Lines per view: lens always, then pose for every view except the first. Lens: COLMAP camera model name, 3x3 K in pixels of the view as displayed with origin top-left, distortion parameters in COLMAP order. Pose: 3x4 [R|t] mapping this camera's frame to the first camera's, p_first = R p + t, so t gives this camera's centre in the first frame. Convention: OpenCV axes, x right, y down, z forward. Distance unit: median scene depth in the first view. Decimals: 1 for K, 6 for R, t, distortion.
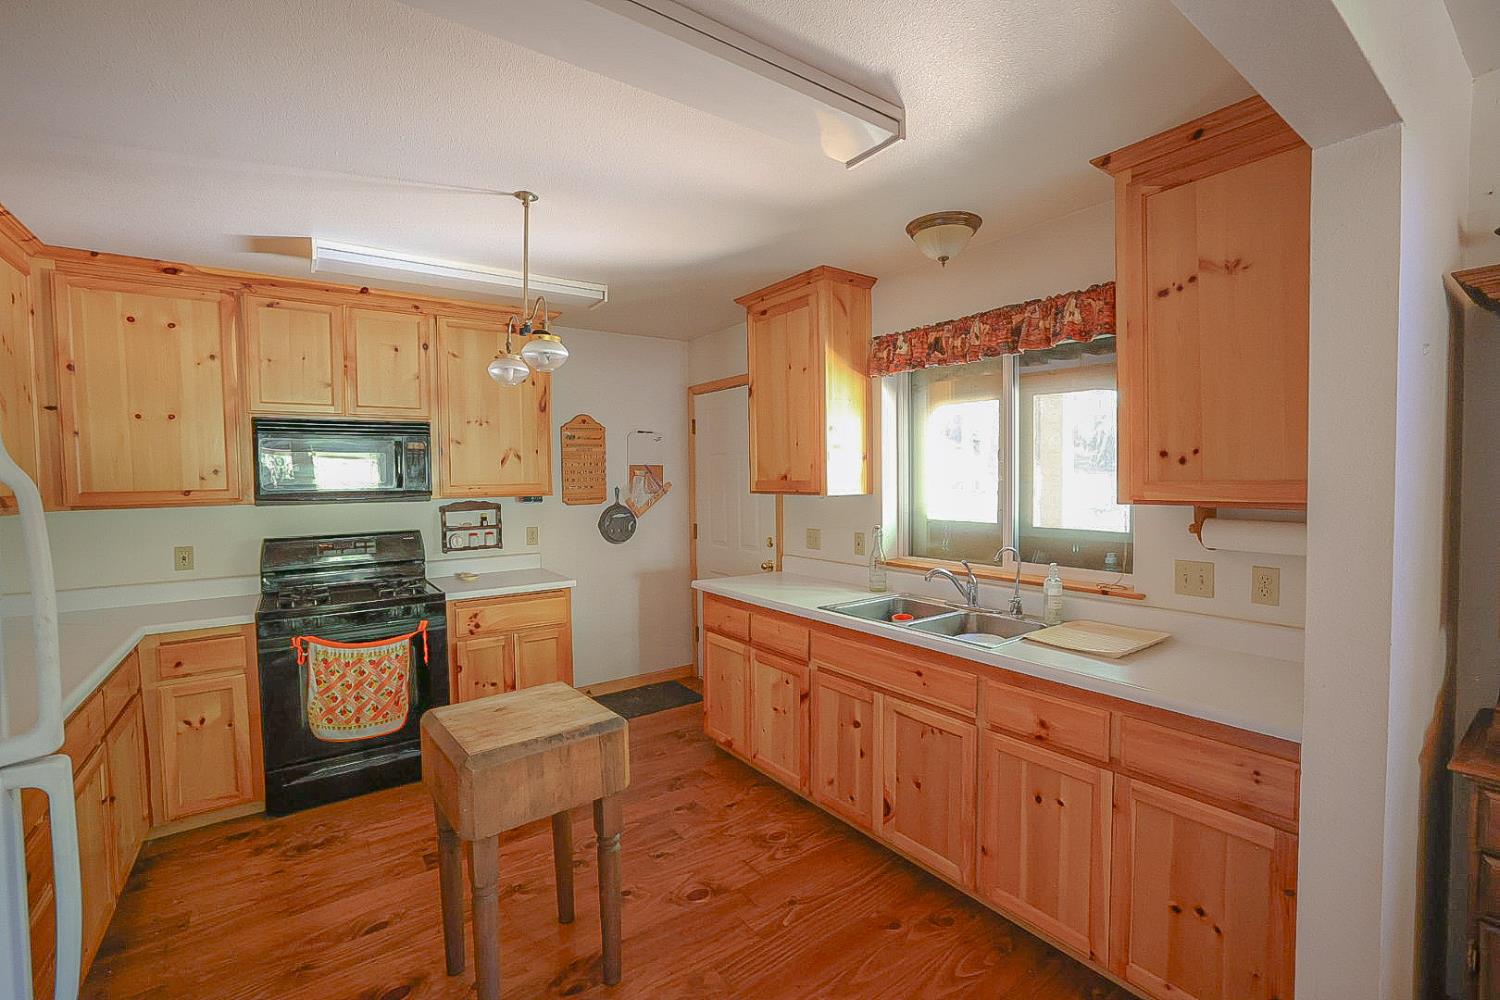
lens RADIAL K [[655.3, 0, 747.4], [0, 655.3, 504.7], [0, 0, 1]] dist [-0.023413, 0.004322]
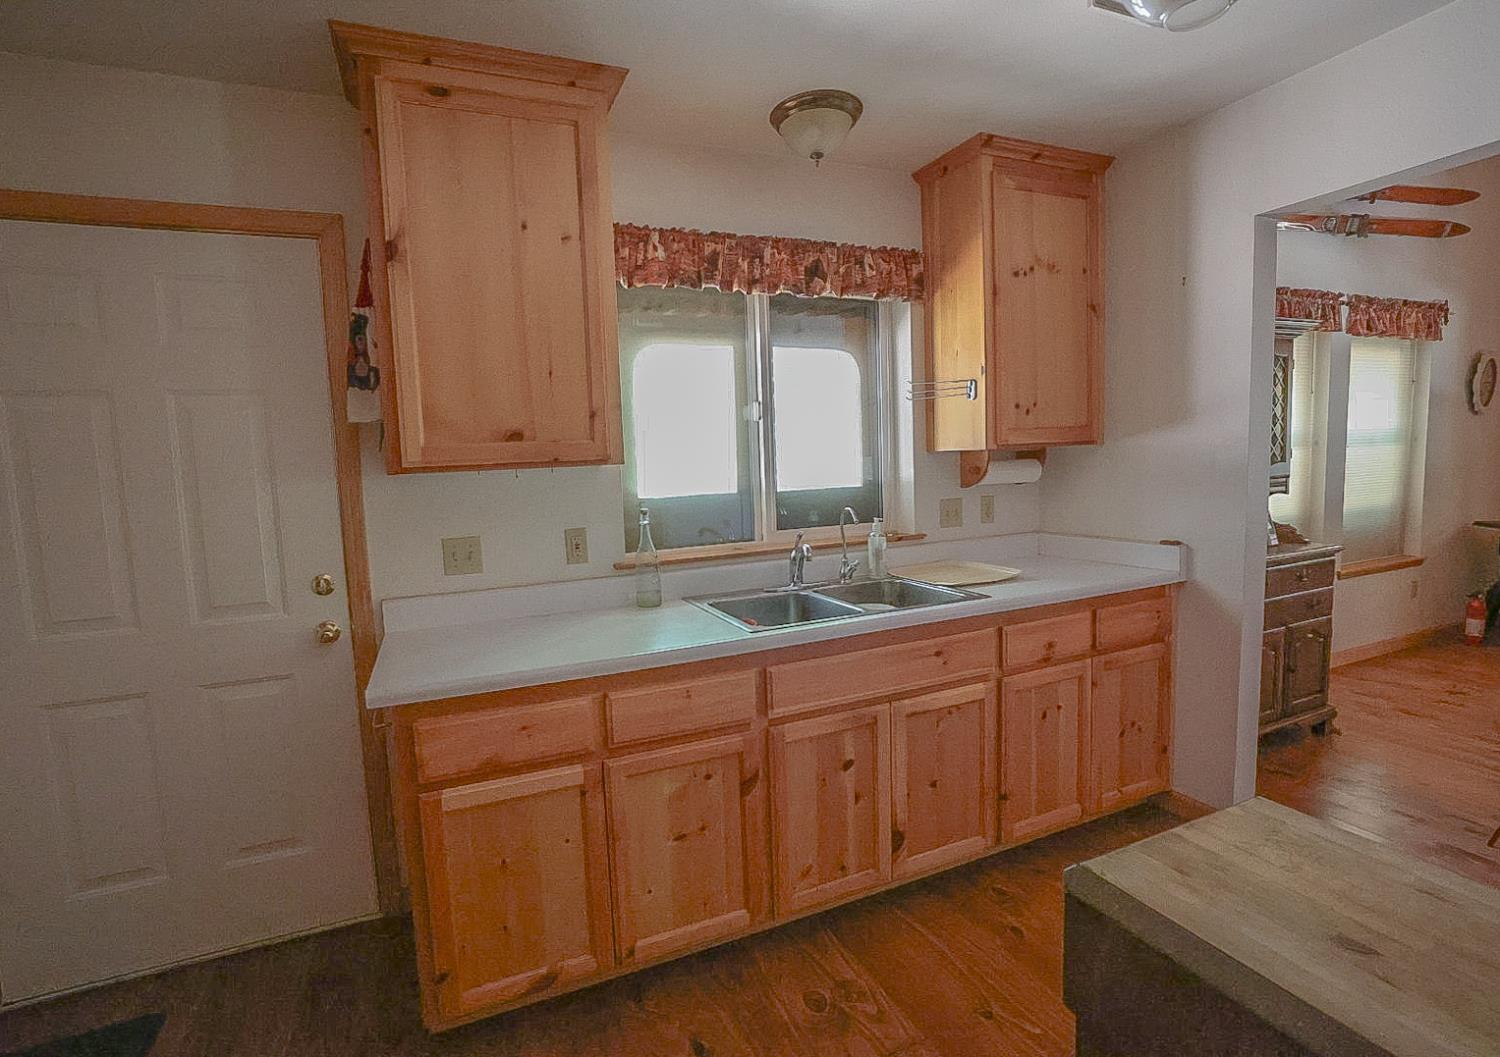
lens RADIAL K [[679.8, 0, 736.0], [0, 679.8, 528.6], [0, 0, 1]] dist [-0.037601, -0.000234]
pose [[0.234825, -0.093703, 0.967511, -0.500305], [0.085350, 0.993486, 0.075503, 0.007400], [-0.968283, 0.064847, 0.241293, 0.817969]]
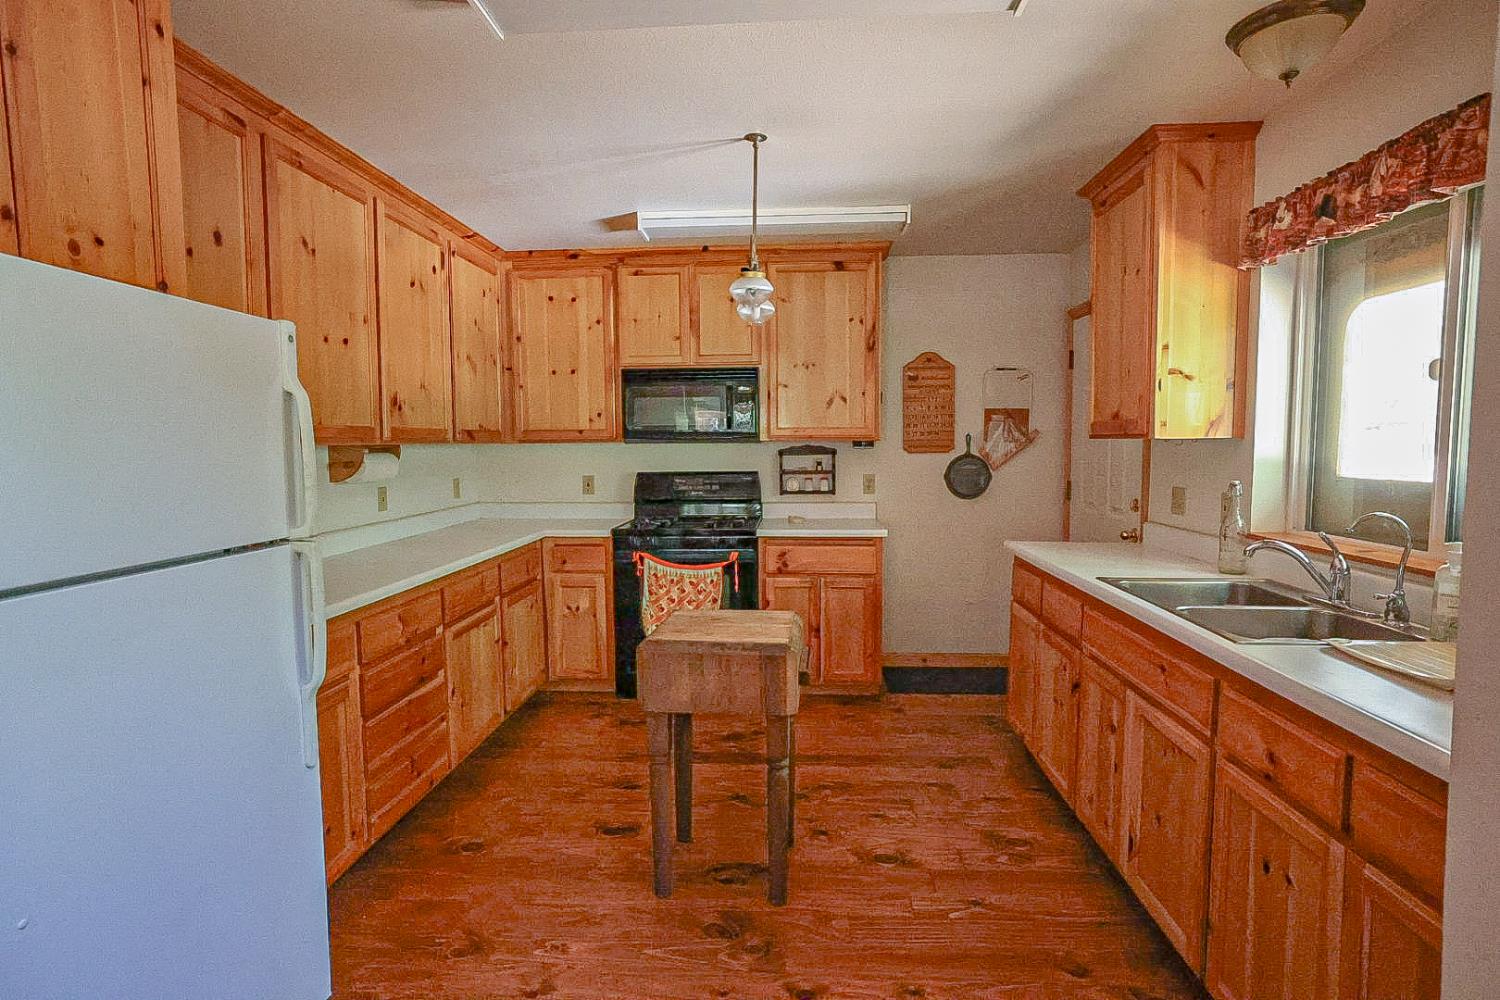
lens RADIAL K [[776.3, 0, 750.4], [0, 776.3, 505.2], [0, 0, 1]] dist [-0.008023, 0.009320]
pose [[0.773048, 0.058927, -0.631605, 0.355956], [-0.032125, 0.998035, 0.053794, 0.032758], [0.633534, -0.021295, 0.773422, 0.023678]]
